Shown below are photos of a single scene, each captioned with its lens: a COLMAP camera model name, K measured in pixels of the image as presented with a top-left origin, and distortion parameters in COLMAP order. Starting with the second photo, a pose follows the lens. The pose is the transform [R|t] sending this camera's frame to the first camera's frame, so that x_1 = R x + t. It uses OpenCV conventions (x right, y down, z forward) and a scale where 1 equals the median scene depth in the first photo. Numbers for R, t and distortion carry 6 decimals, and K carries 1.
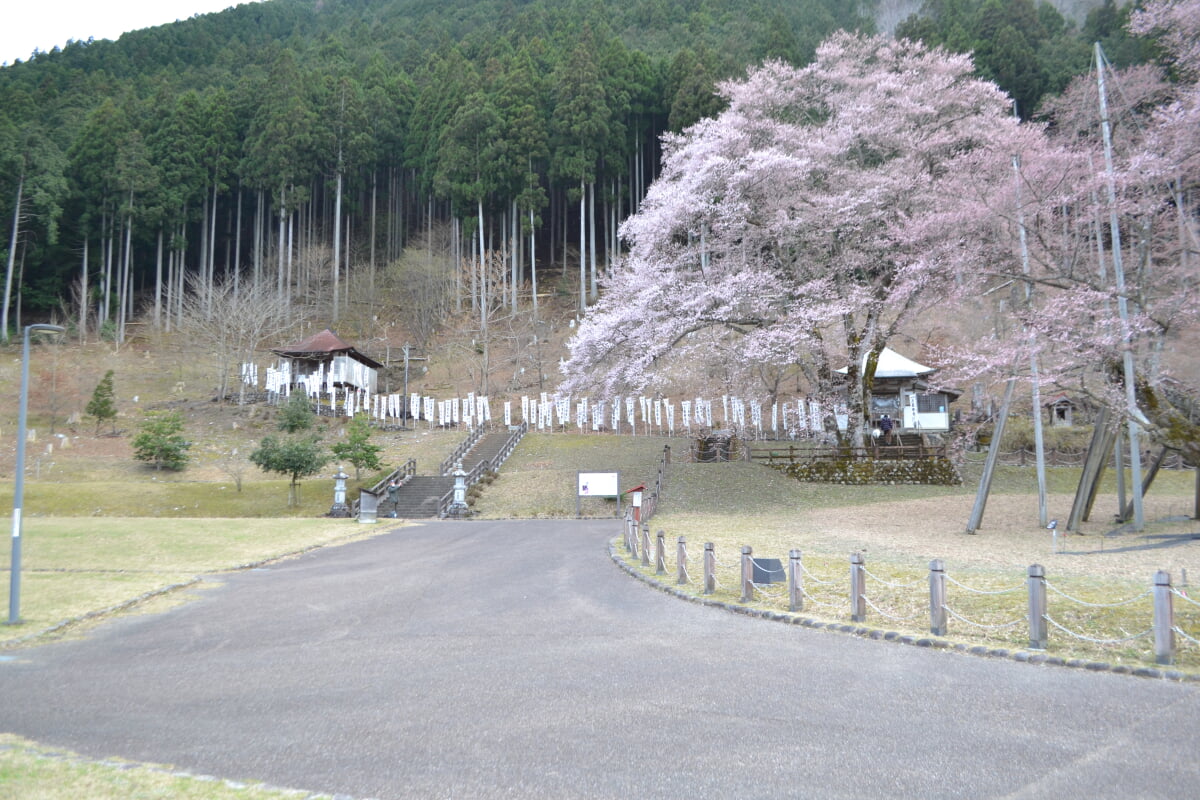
lens RADIAL K [[964.7, 0, 584.0], [0, 964.7, 405.1], [0, 0, 1]] dist [-0.070186, -0.004511]
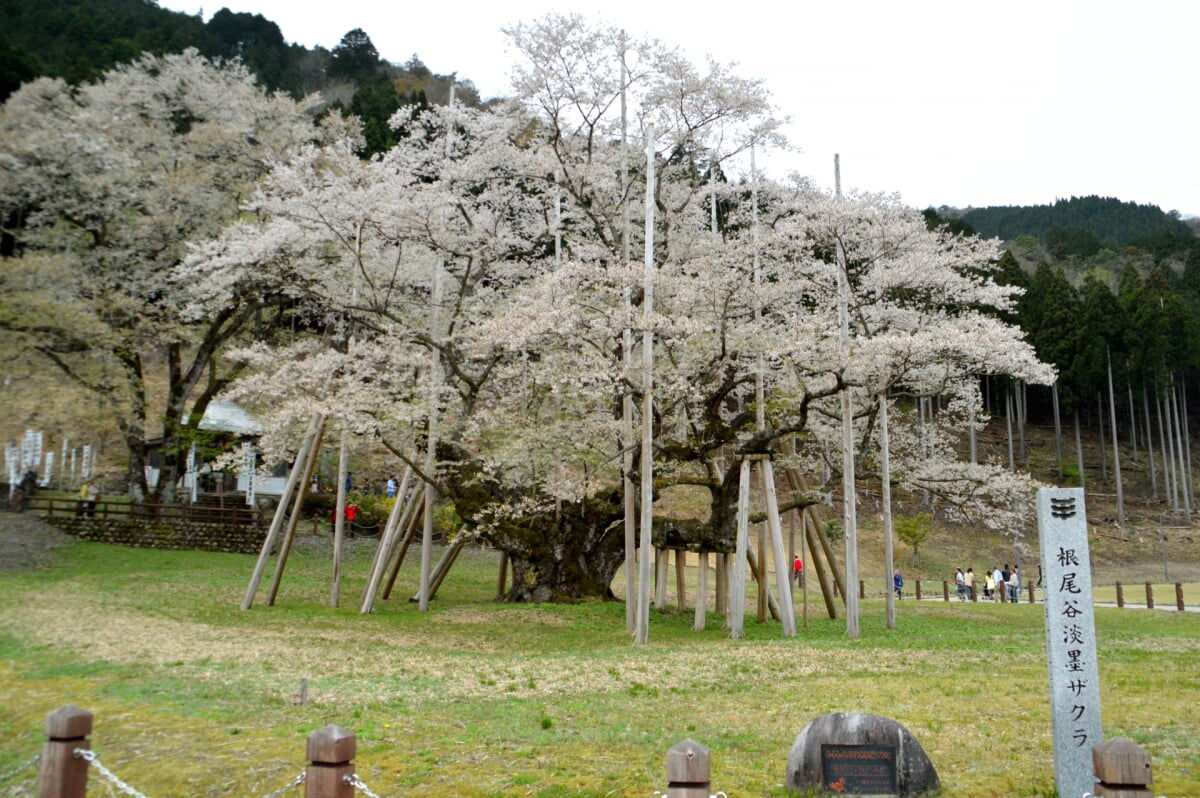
lens RADIAL K [[939.5, 0, 623.8], [0, 939.5, 401.3], [0, 0, 1]] dist [-0.068037, -0.000727]
pose [[0.795718, 0.125916, 0.592434, 0.134190], [-0.072656, 0.990932, -0.113026, 0.014928], [-0.601293, 0.046893, 0.797651, 0.118972]]
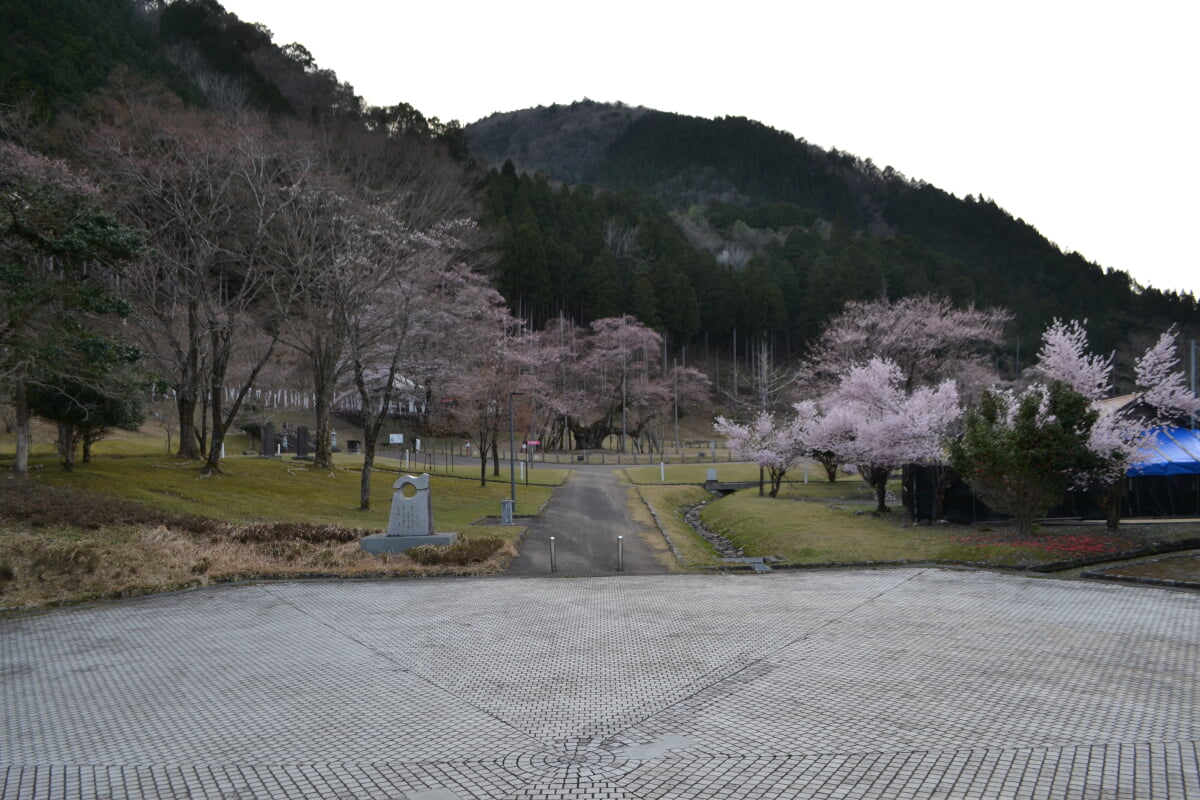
lens RADIAL K [[912.6, 0, 601.2], [0, 912.6, 428.8], [0, 0, 1]] dist [-0.051056, -0.058004]
pose [[0.557258, 0.002431, 0.830336, -1.623219], [-0.074160, 0.996145, 0.046854, -0.096137], [-0.827021, -0.087687, 0.555290, -0.765119]]
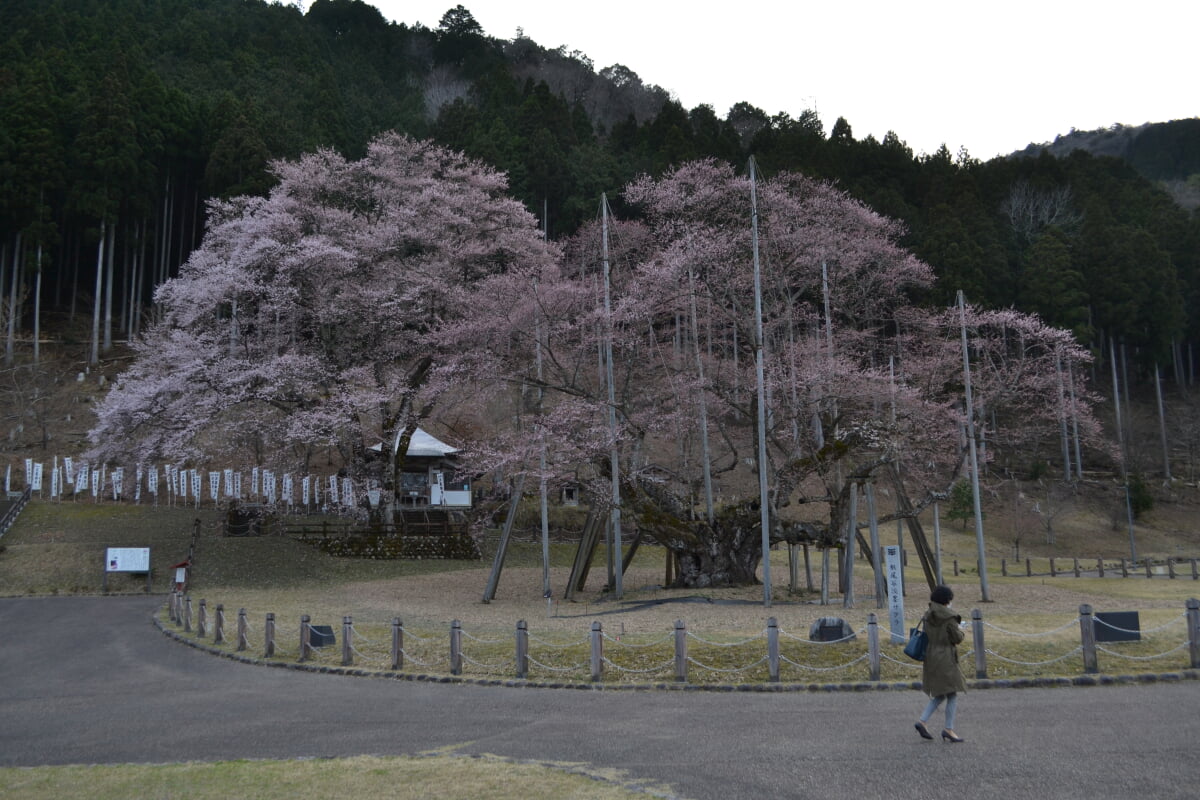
lens RADIAL K [[1034.0, 0, 600.0], [0, 1034.0, 400.0], [0, 0, 1]] dist [-0.079243, 0.006877]
pose [[0.883776, 0.061573, 0.463842, -0.046998], [-0.029921, 0.996712, -0.075300, -0.014714], [-0.466953, 0.052670, 0.882712, -0.128950]]
